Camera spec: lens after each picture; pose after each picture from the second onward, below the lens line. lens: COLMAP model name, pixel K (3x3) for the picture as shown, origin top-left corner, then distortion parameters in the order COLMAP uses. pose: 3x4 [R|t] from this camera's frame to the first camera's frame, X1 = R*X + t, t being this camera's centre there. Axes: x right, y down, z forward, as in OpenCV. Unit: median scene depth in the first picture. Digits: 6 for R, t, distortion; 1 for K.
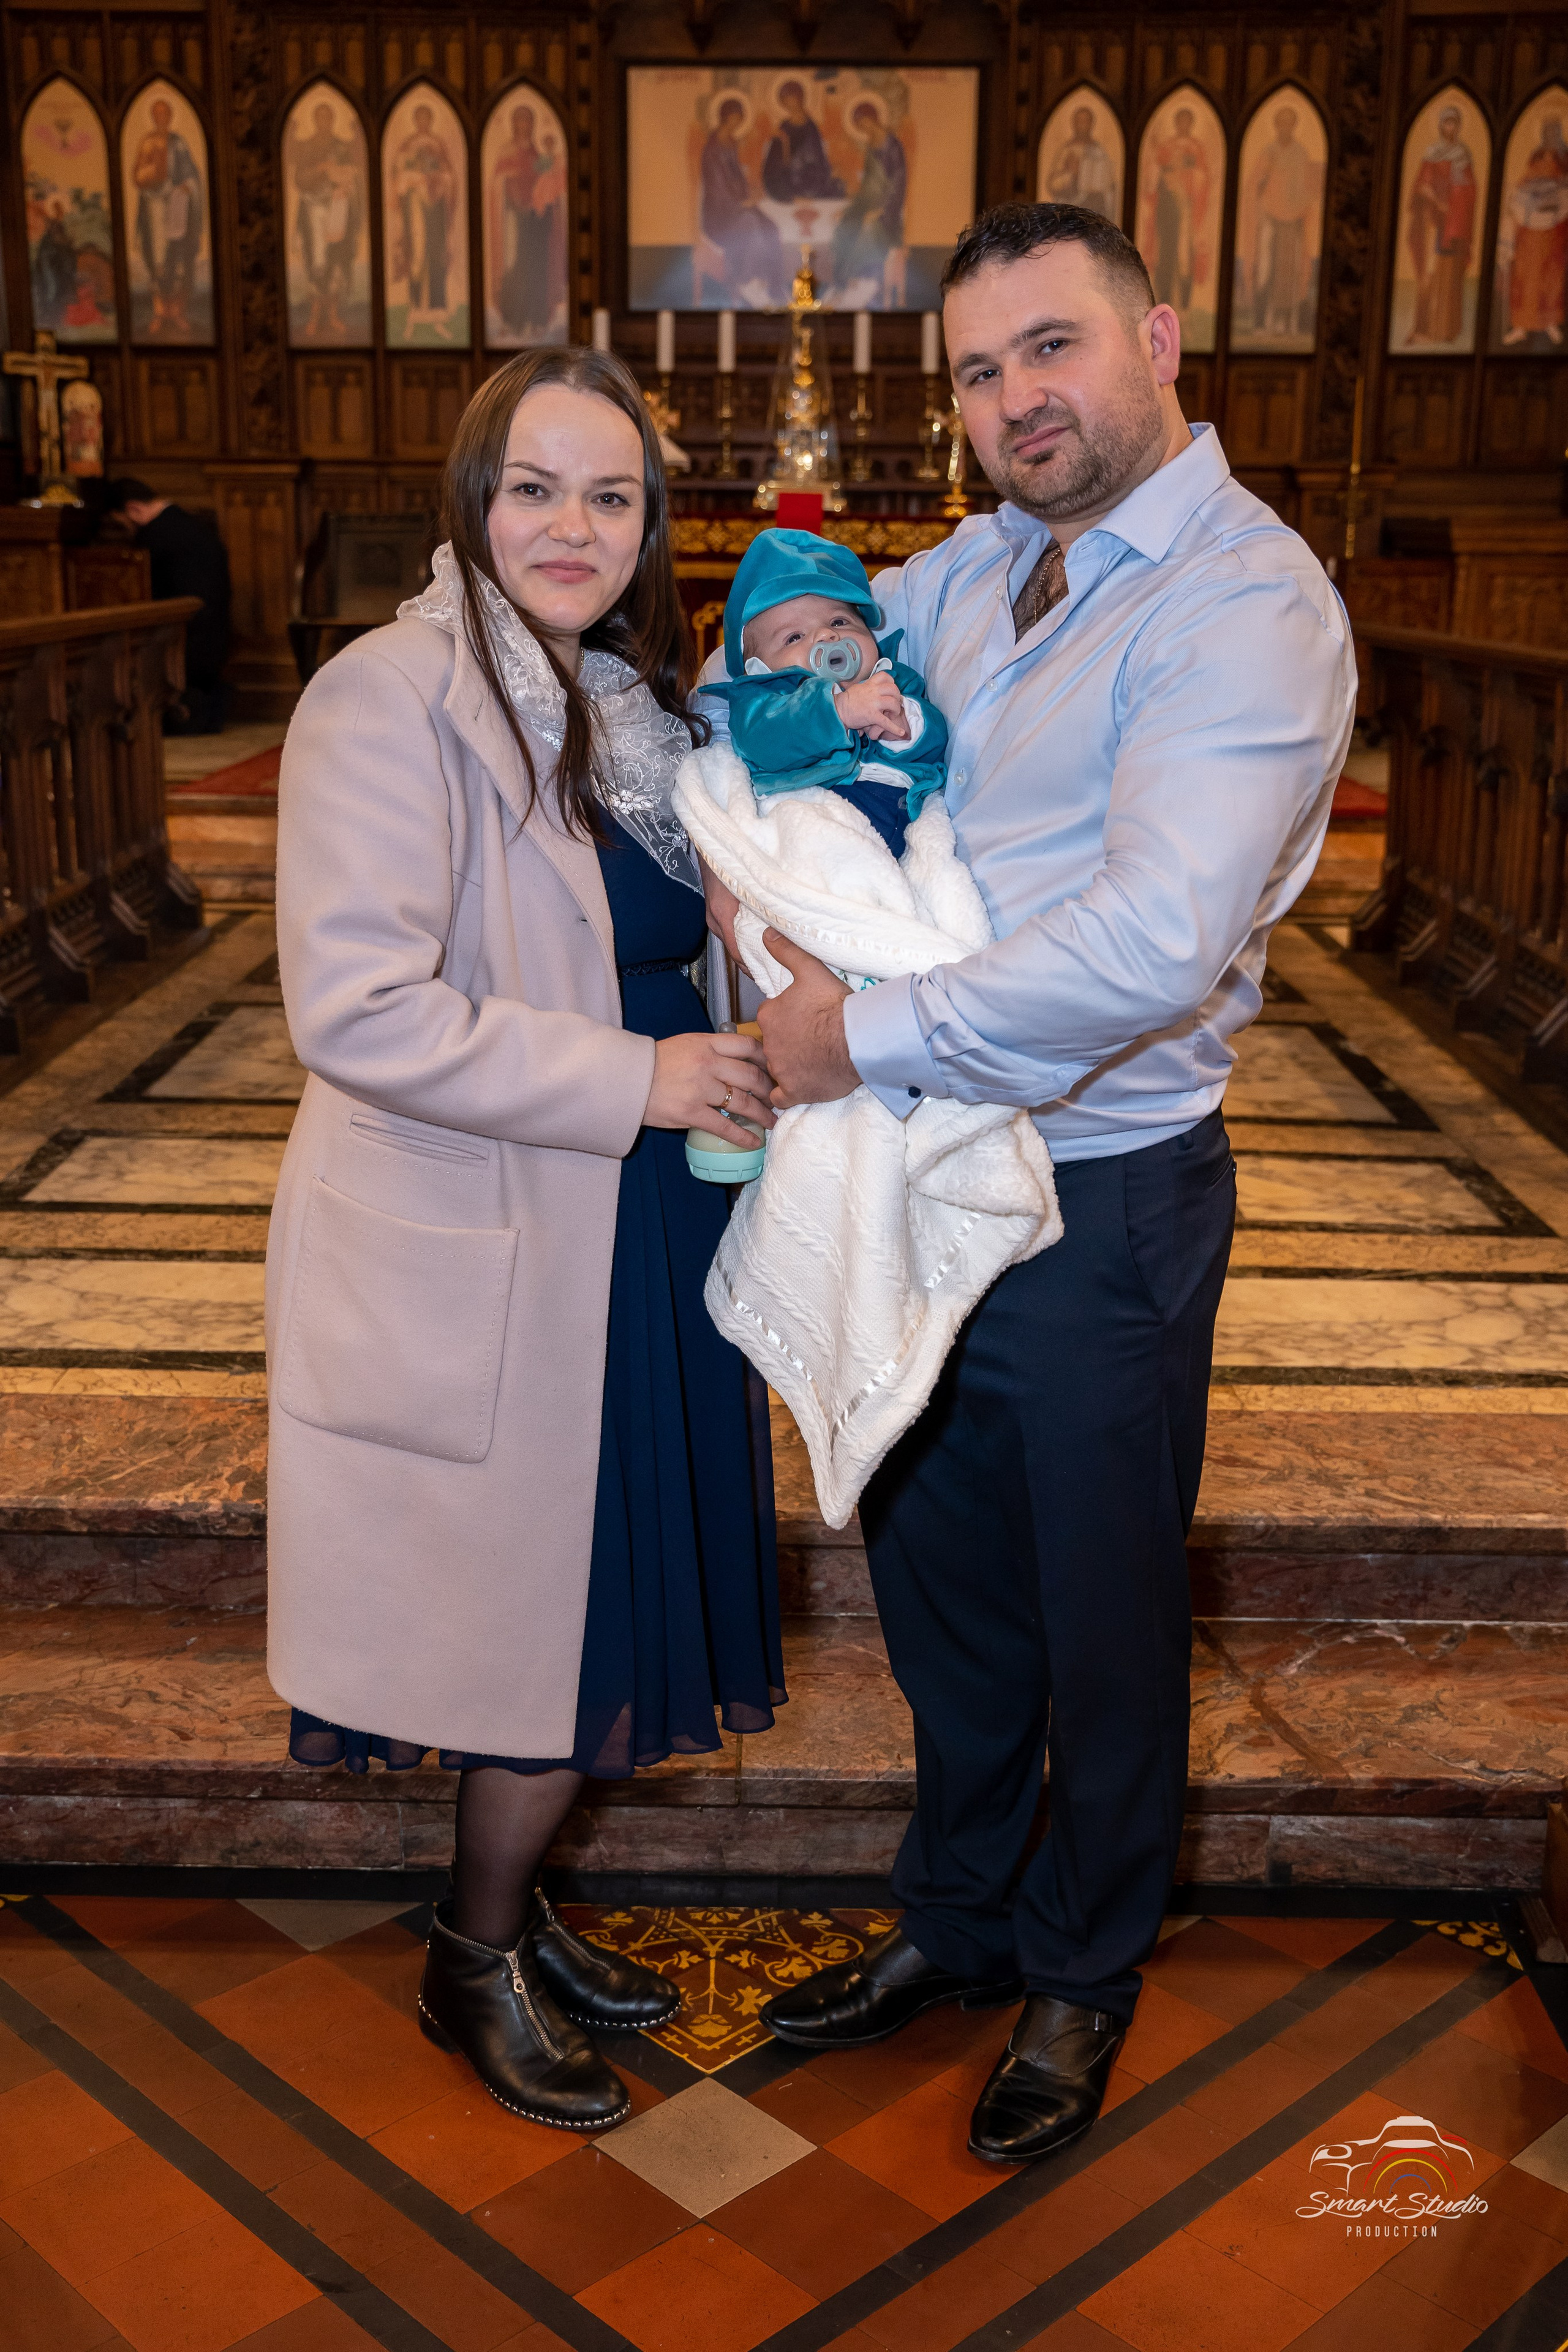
lens RADIAL K [[2285.1, 0, 749.2], [0, 2285.1, 1150.3], [0, 0, 1]] dist [0.020067, 0.000000]
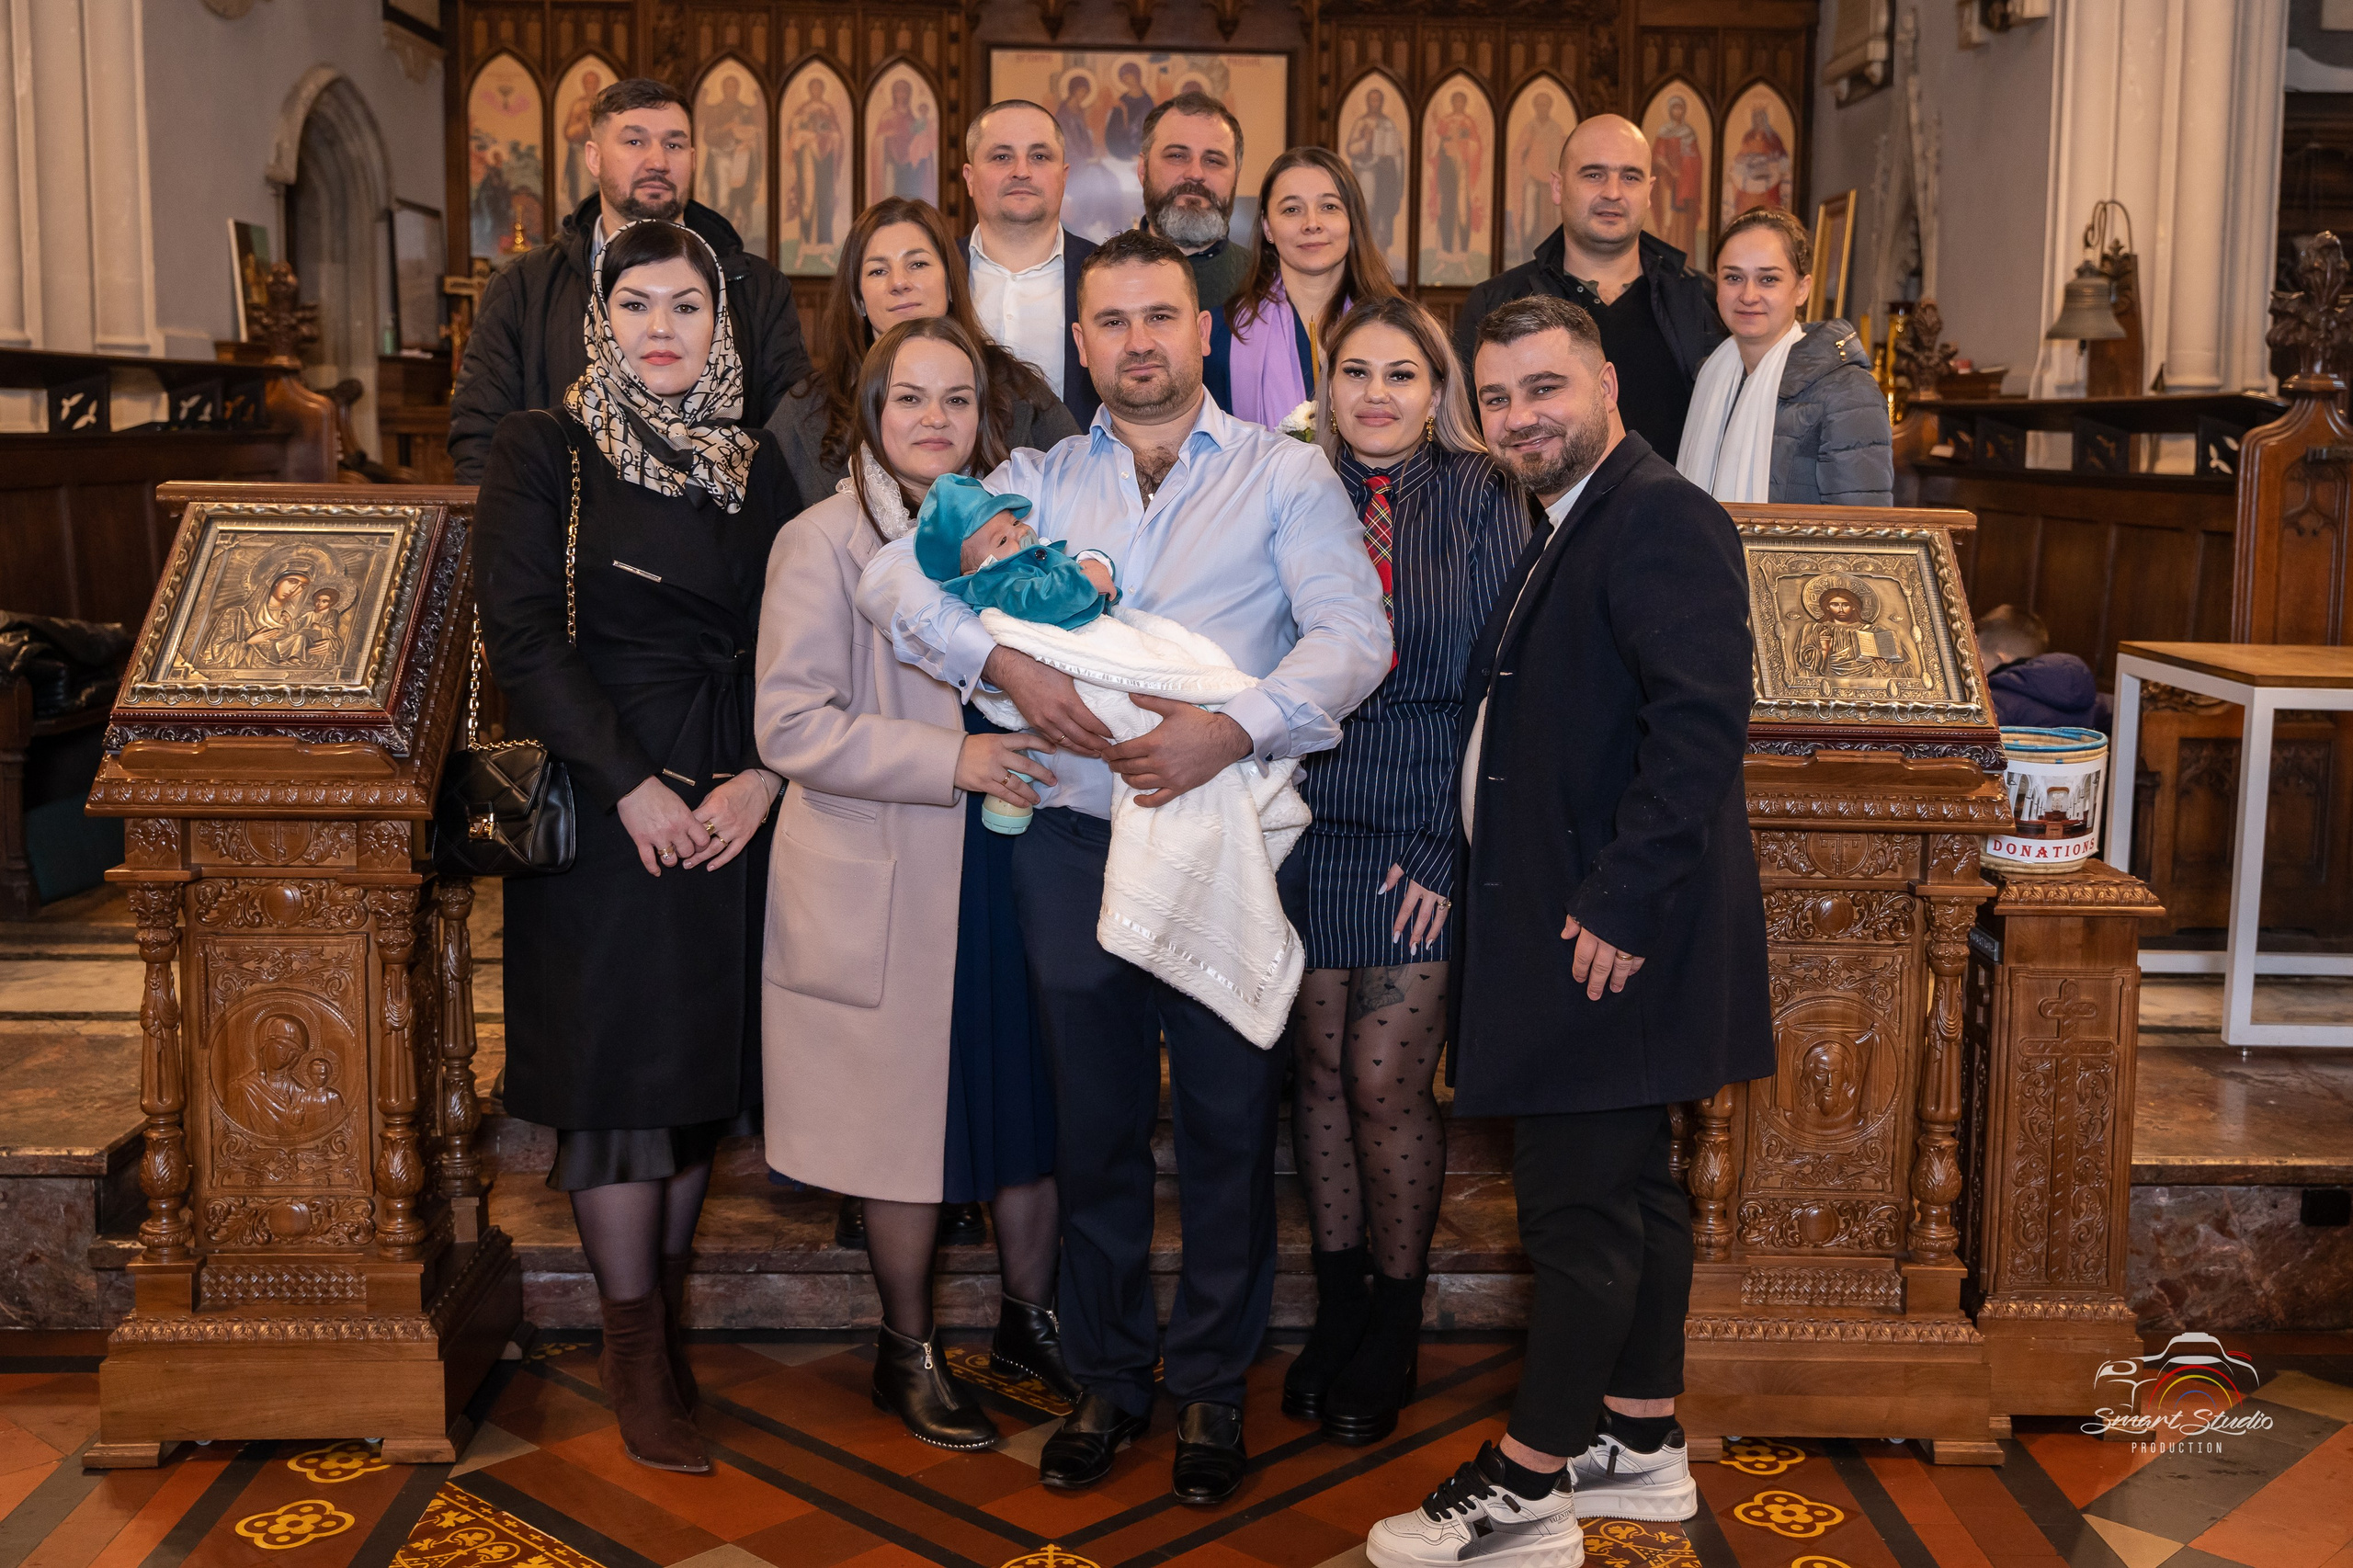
lens RADIAL K [[2286.1, 0, 1230.5], [0, 2286.1, 732.8], [0, 0, 1]] dist [0.020067, 0.000000]
pose [[0.998302, -0.000101, 0.058250, 0.001440], [0.007806, 0.991210, -0.132068, 0.035877], [-0.057724, 0.132298, 0.989528, -0.137236]]
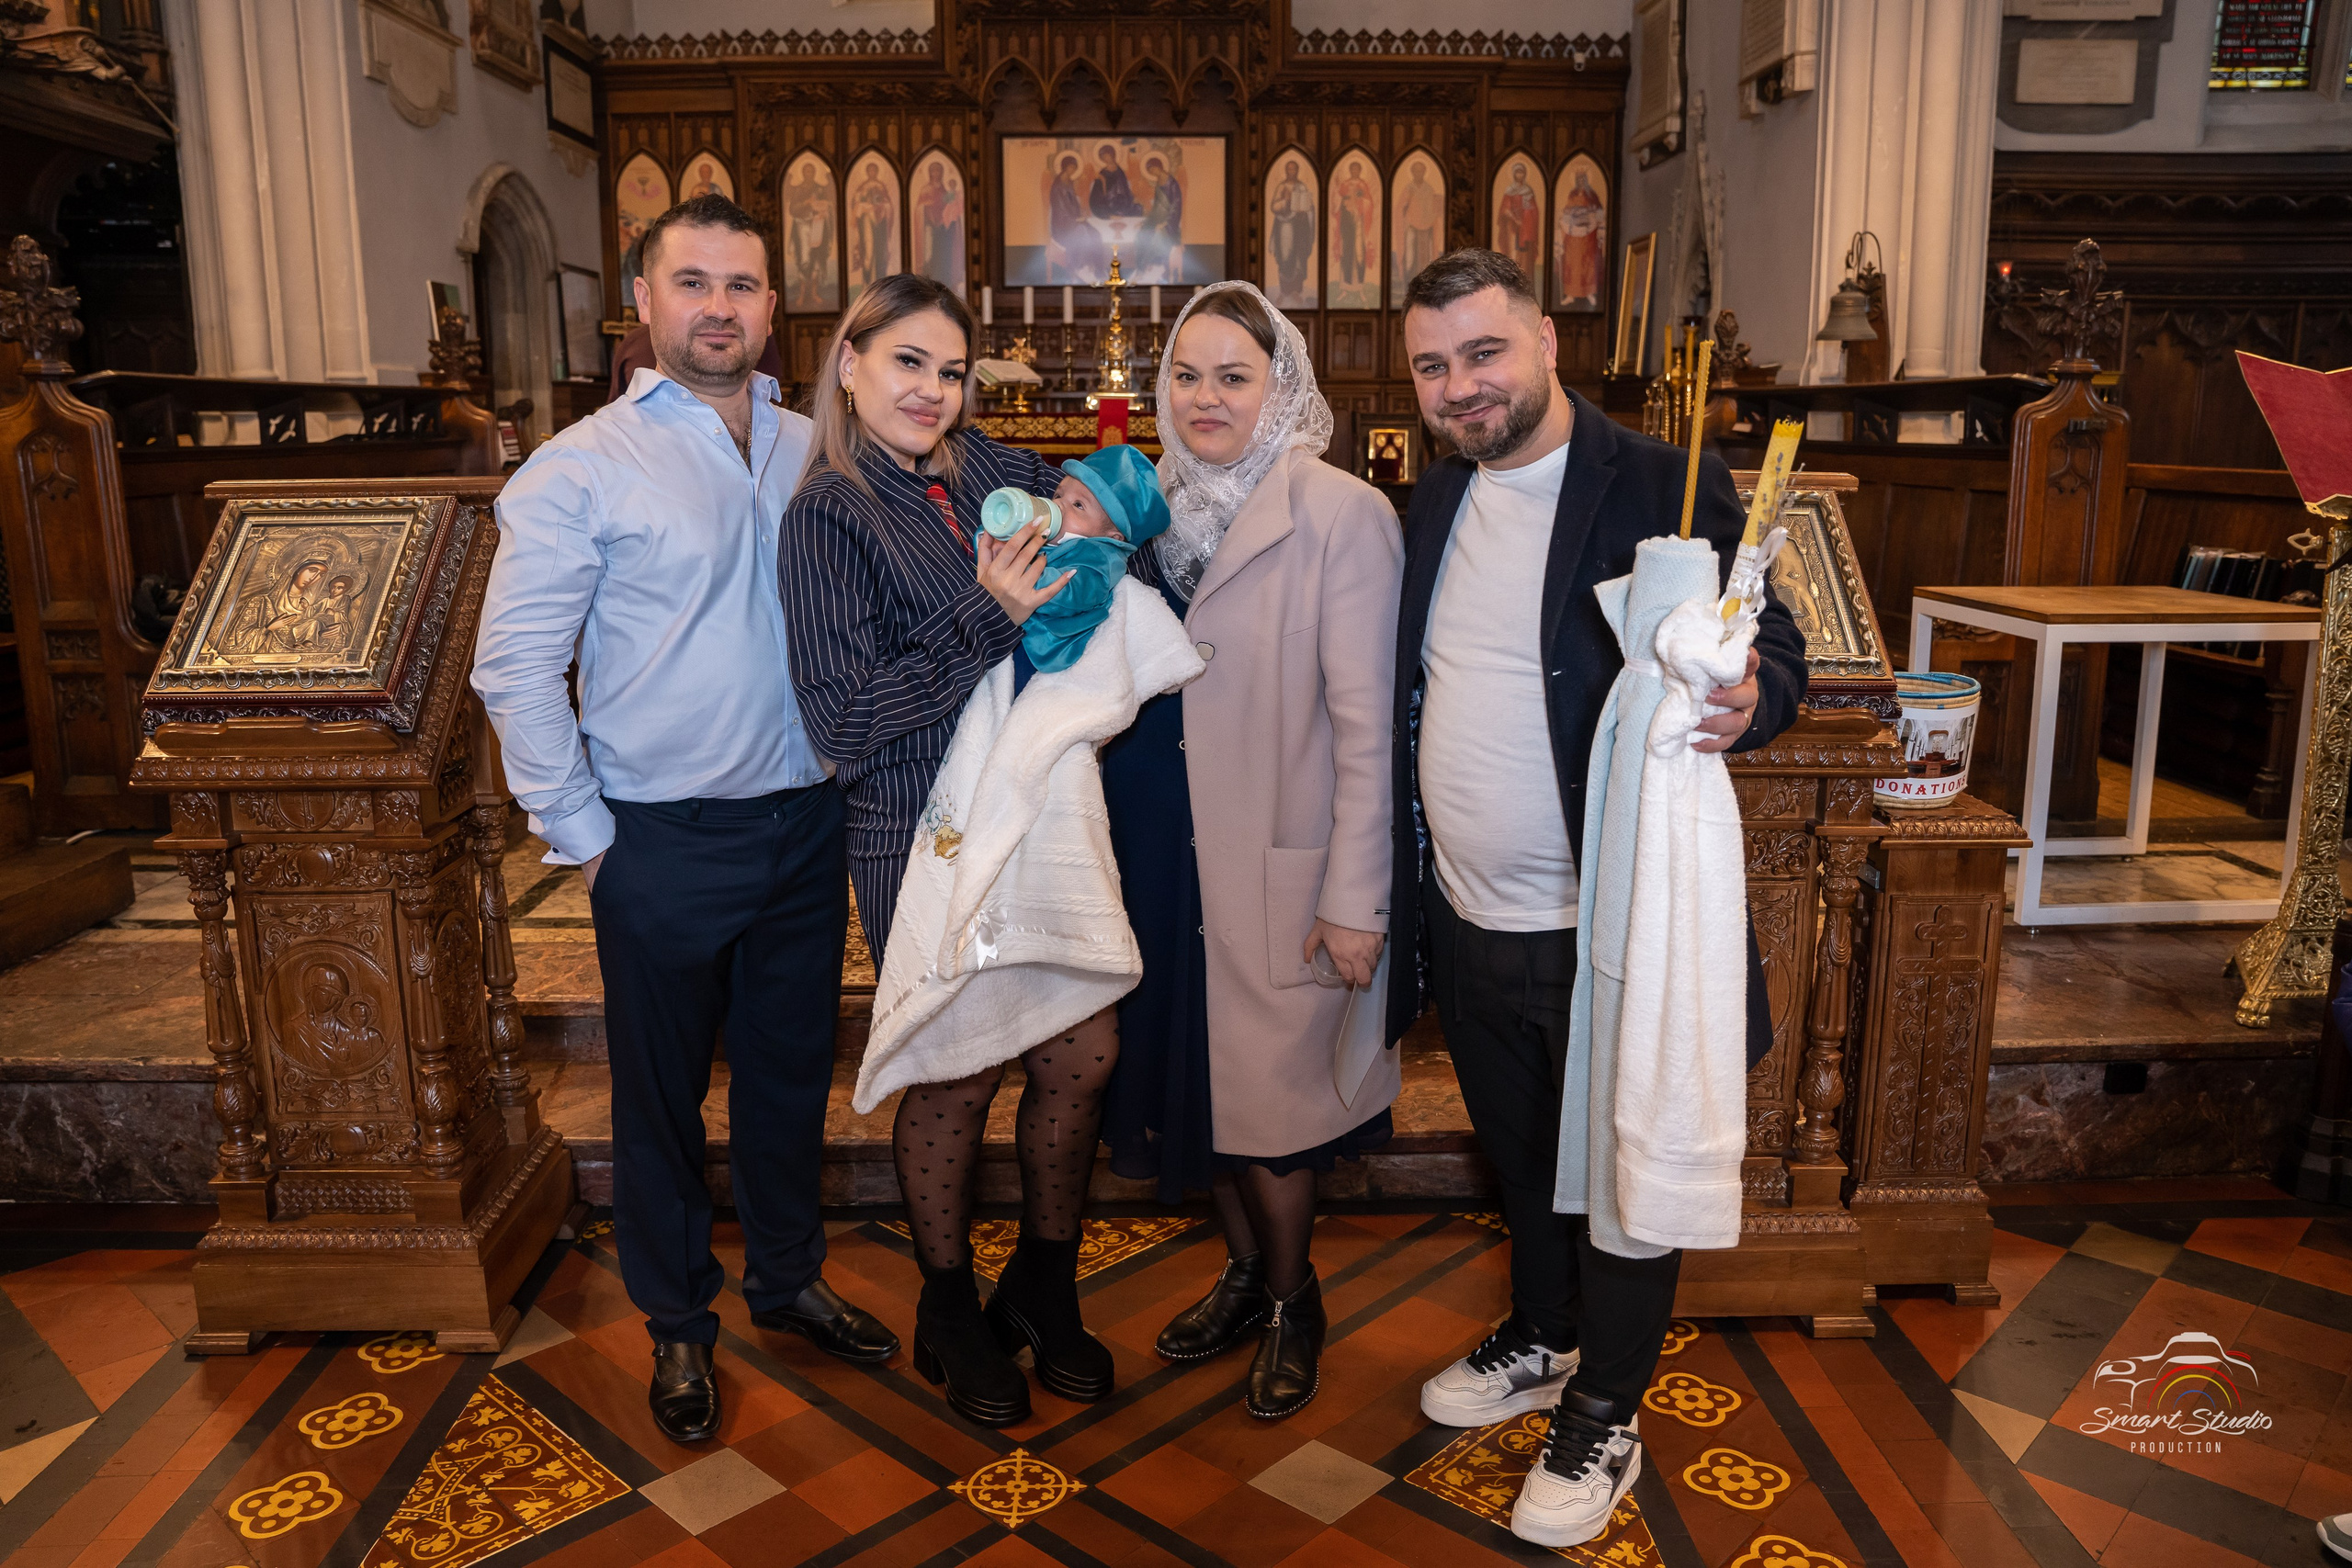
lens RADIAL K [[1572.4, 0, 1166.7], [0, 1572.4, 765.2], [0, 0, 1]] dist [-0.079992, 0.026824]
pose [[0.999041, -0.019953, 0.038968, 0.010171], [0.021919, 0.998473, -0.050699, 0.014475], [-0.037897, 0.051505, 0.997953, -0.046060]]
